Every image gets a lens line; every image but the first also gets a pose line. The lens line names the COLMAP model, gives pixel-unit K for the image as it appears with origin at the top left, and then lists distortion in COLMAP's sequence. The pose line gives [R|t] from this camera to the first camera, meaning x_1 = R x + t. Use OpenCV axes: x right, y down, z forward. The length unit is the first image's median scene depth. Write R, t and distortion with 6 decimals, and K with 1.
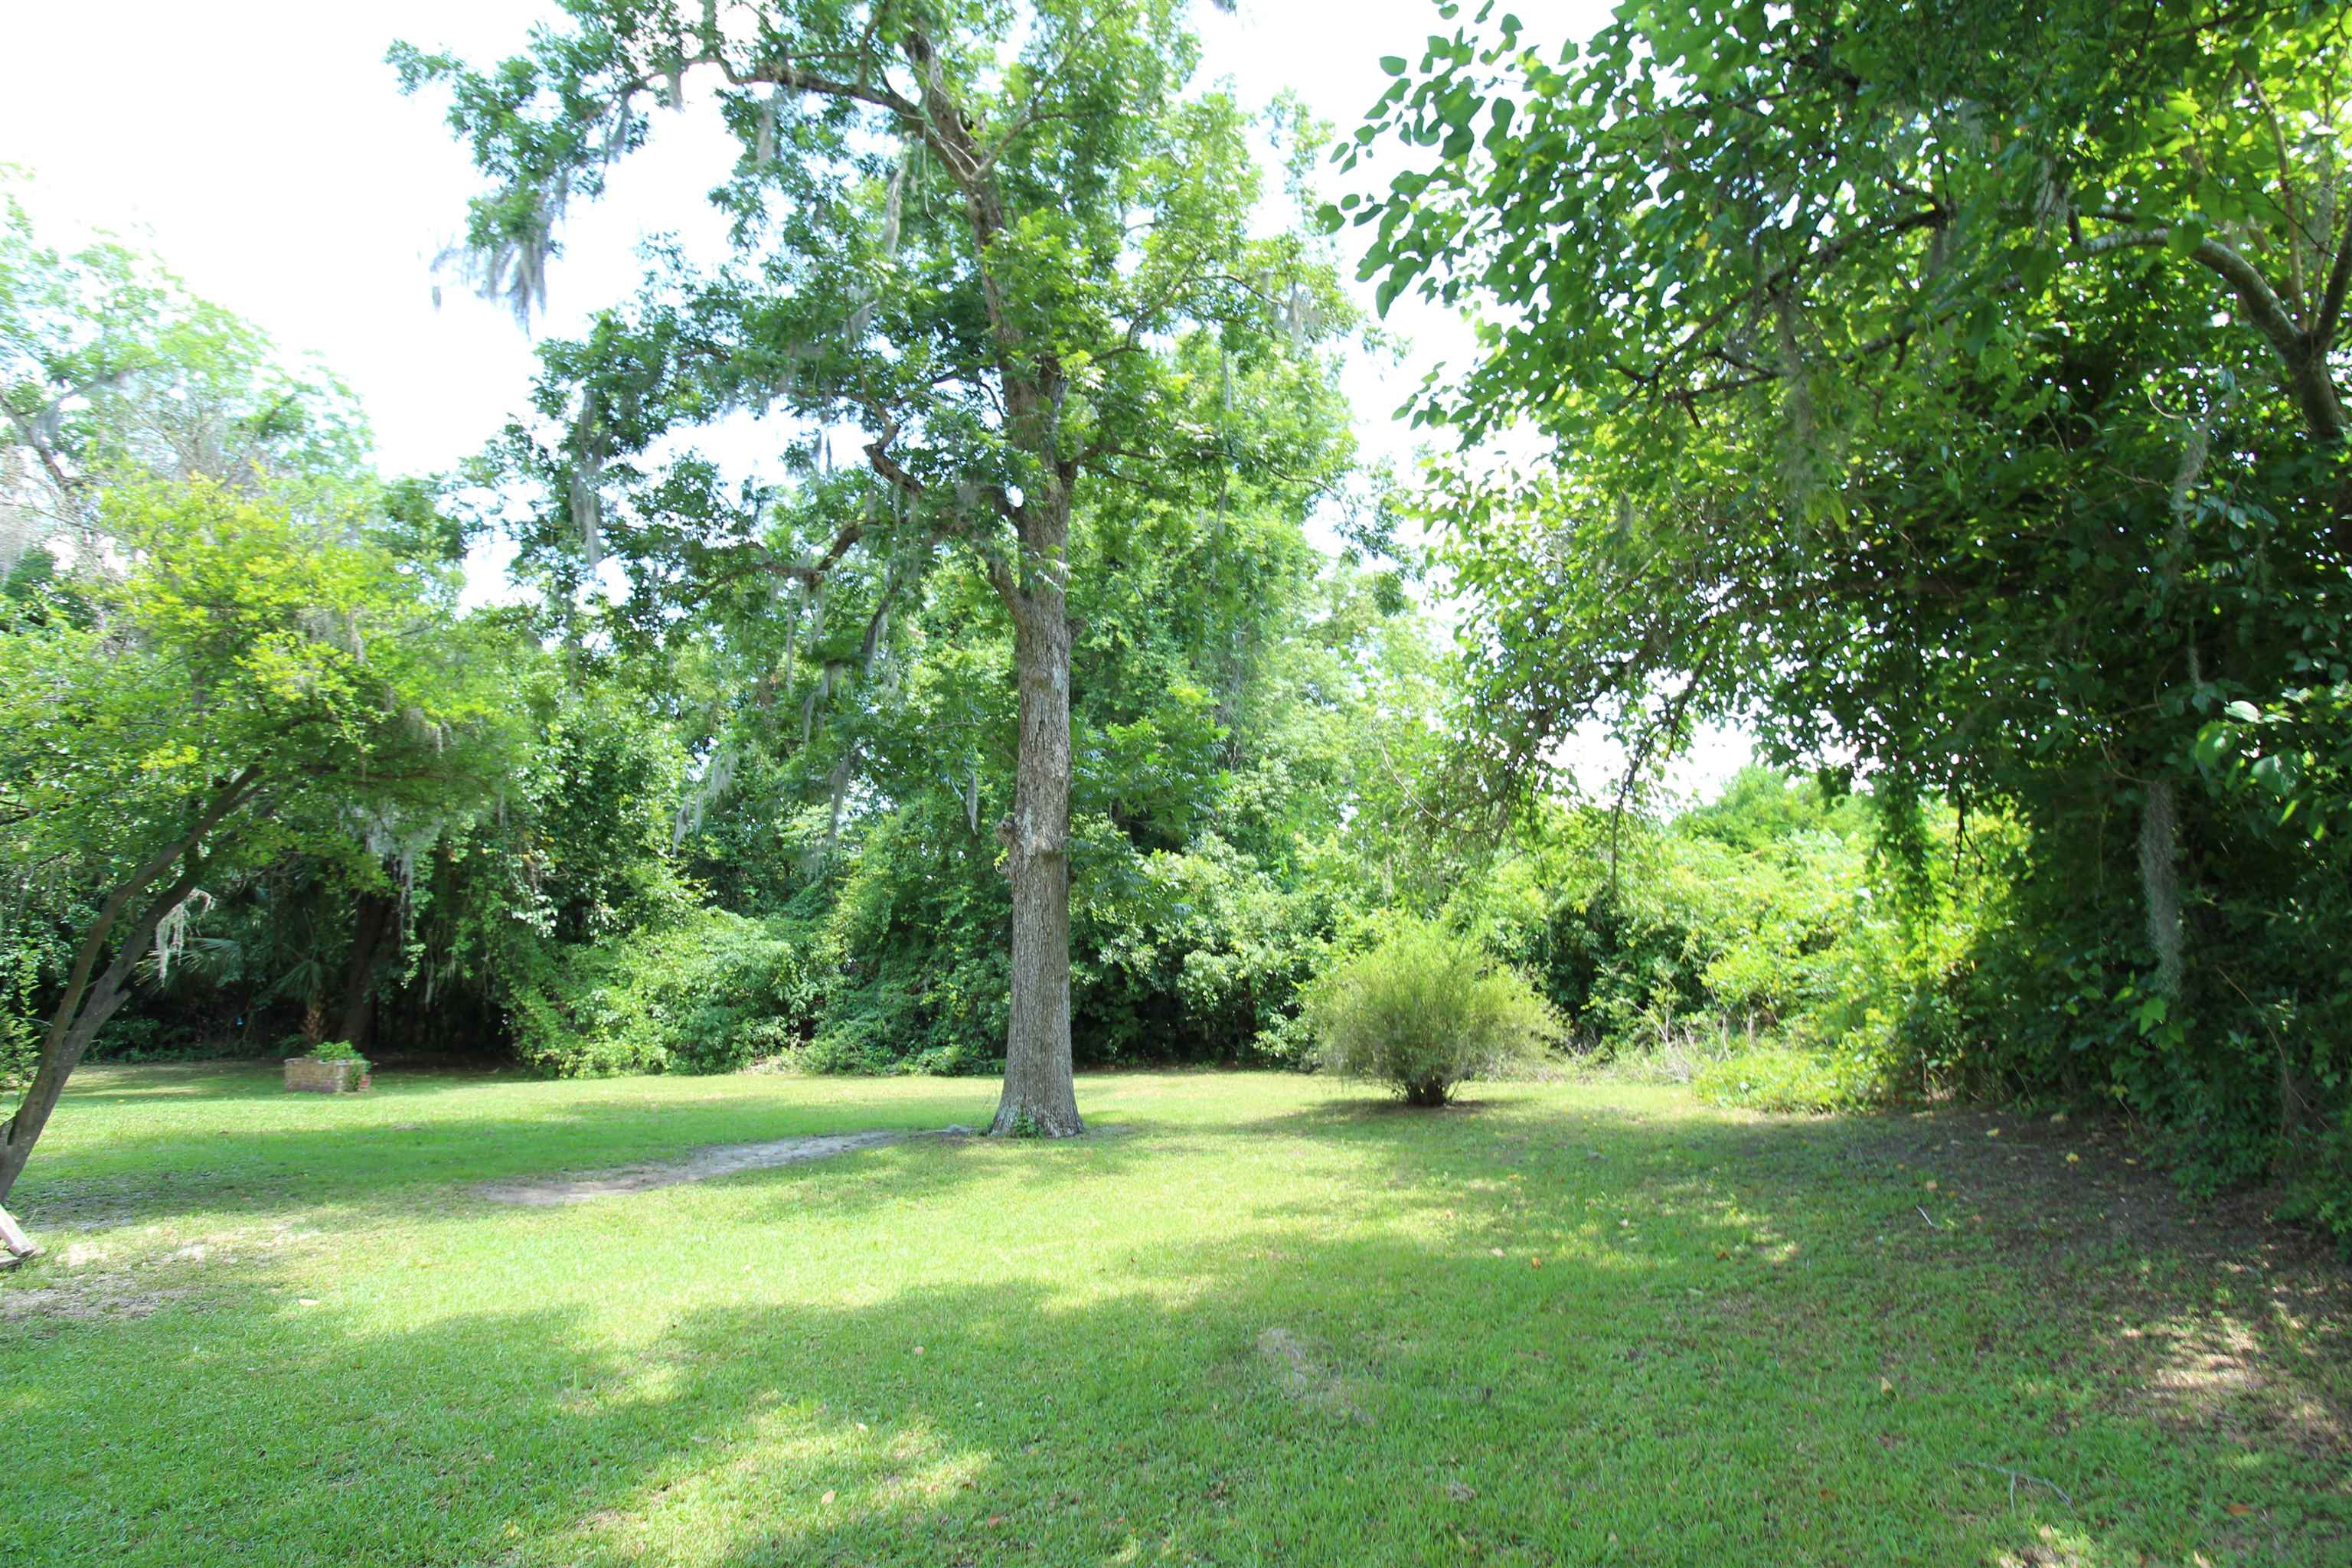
lens RADIAL K [[1128.3, 0, 1177.6], [0, 1128.3, 783.0], [0, 0, 1]] dist [0.000145, 0.000003]
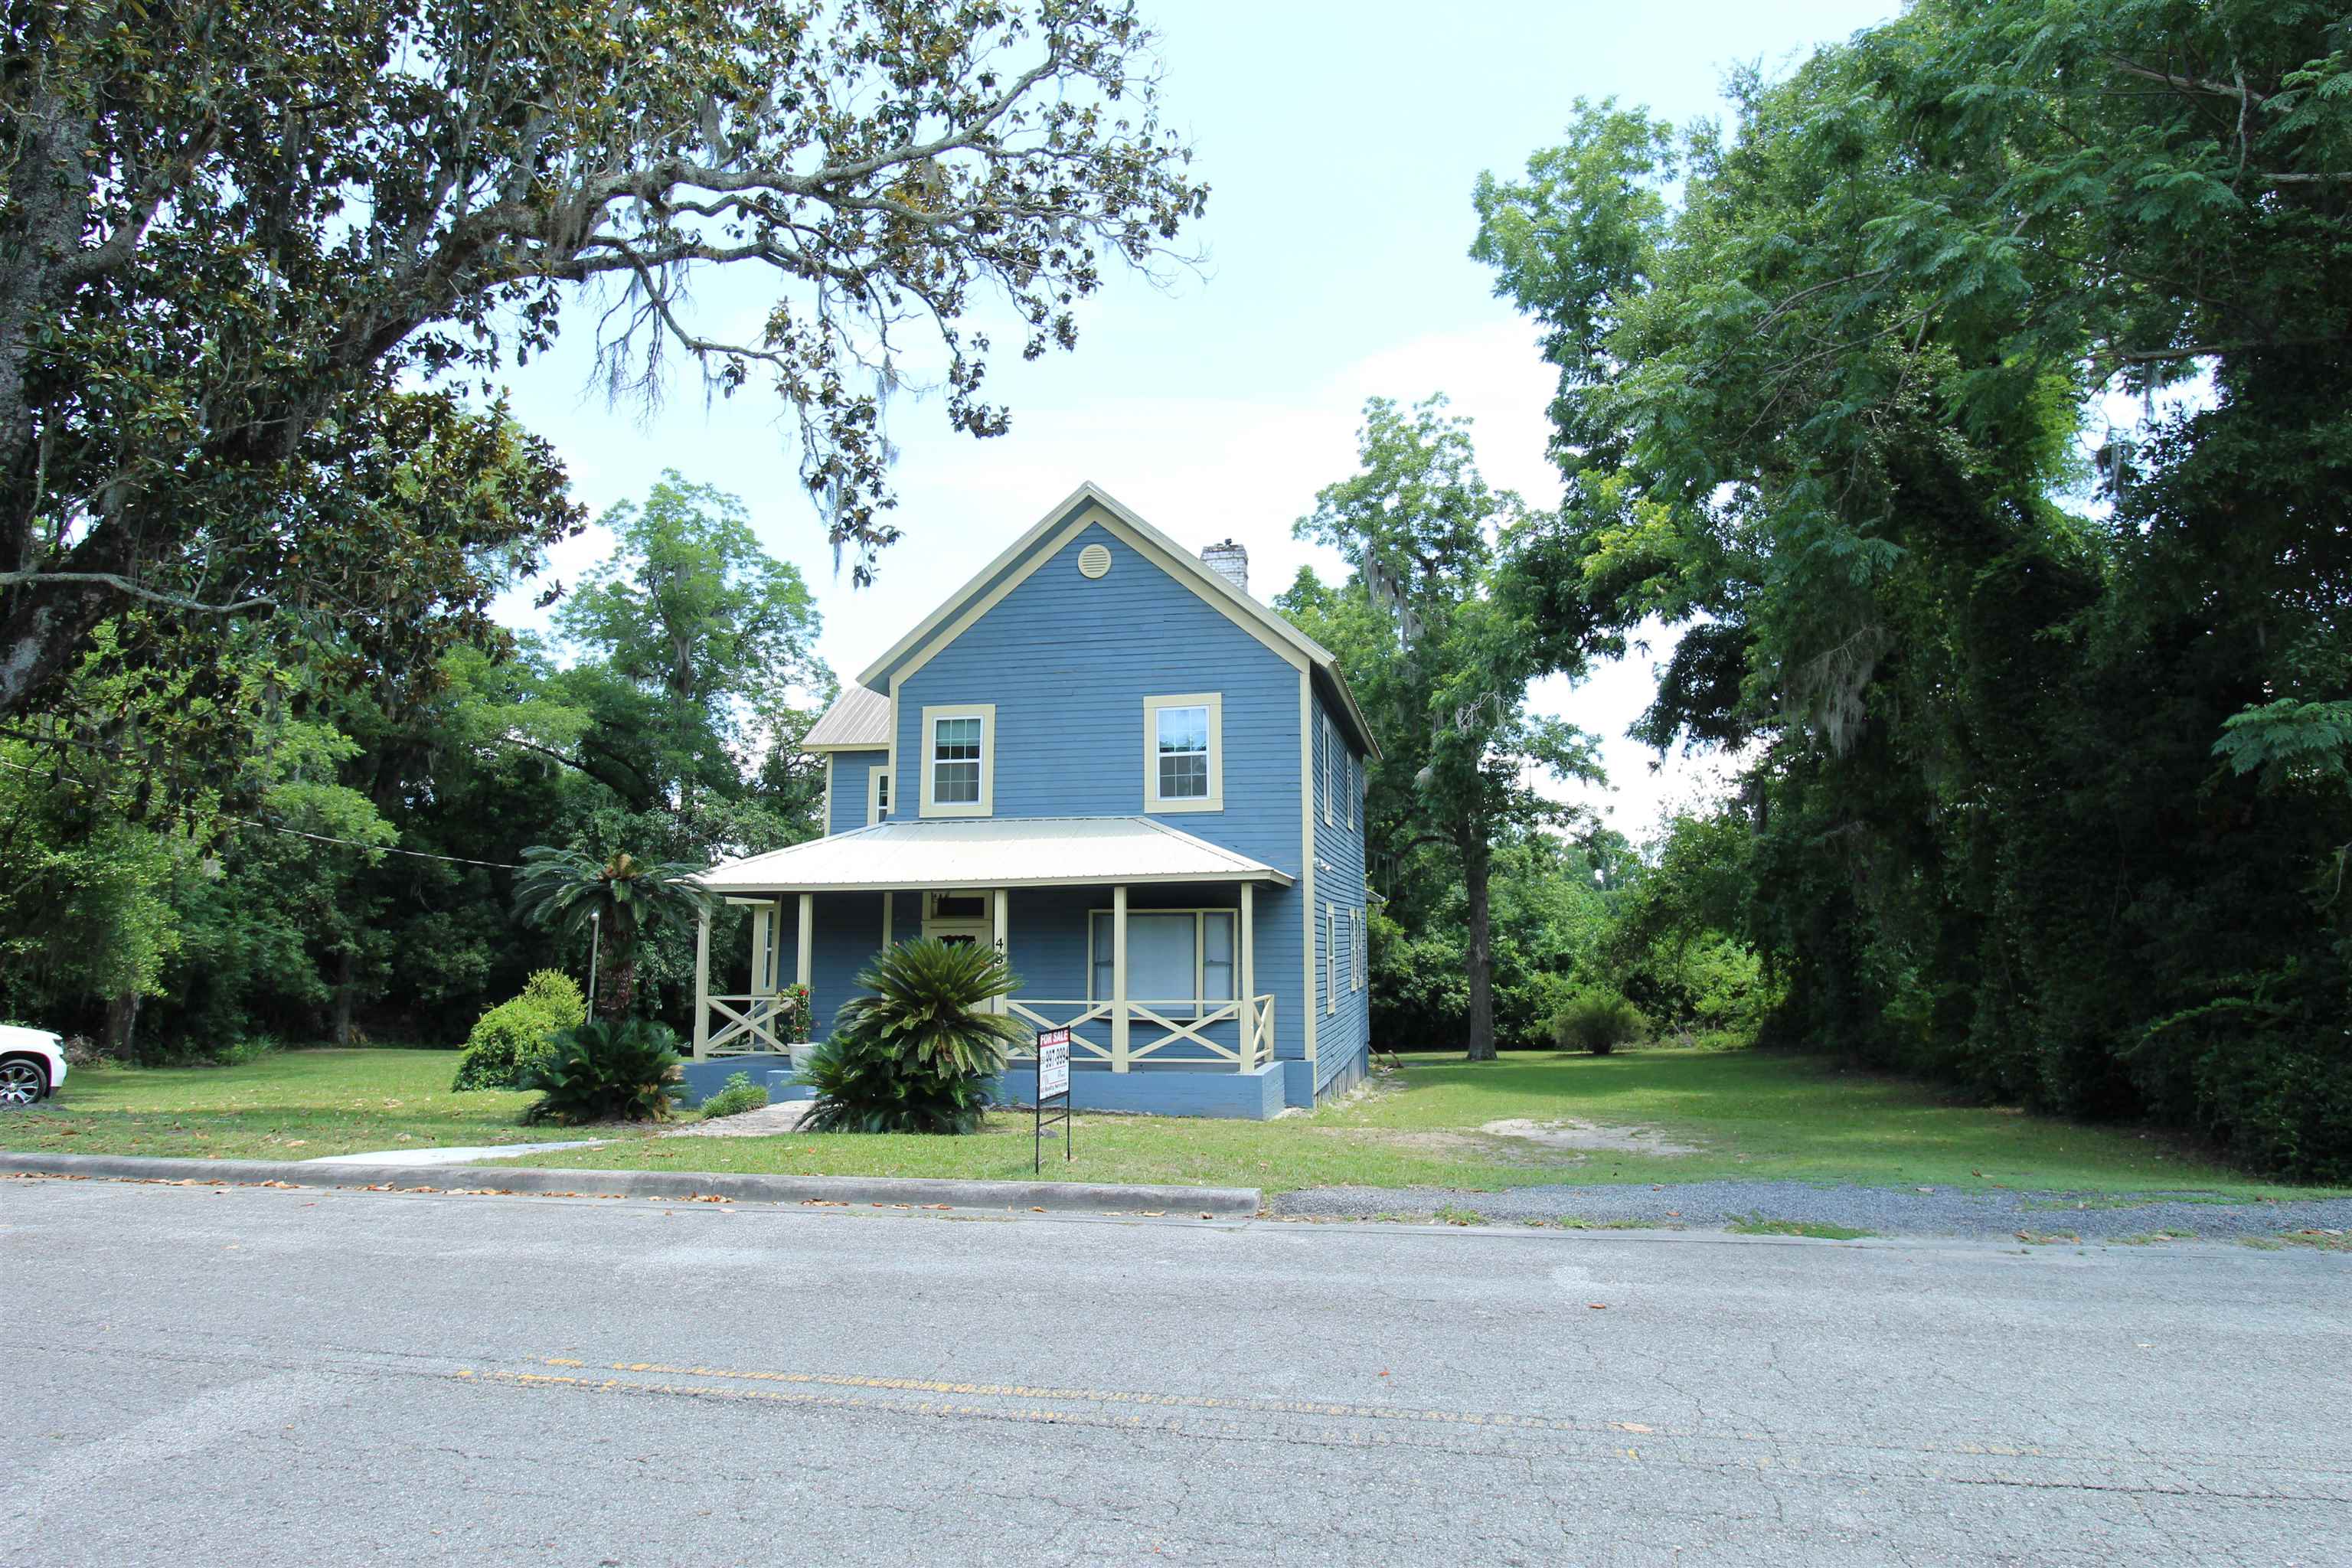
lens RADIAL K [[1403.9, 0, 1175.2], [0, 1403.9, 789.5], [0, 0, 1]] dist [-0.001283, -0.000042]
pose [[0.987333, 0.031132, 0.155576, -1.171471], [-0.034351, 0.999247, 0.018042, -0.326188], [-0.154897, -0.023157, 0.987659, -1.884621]]
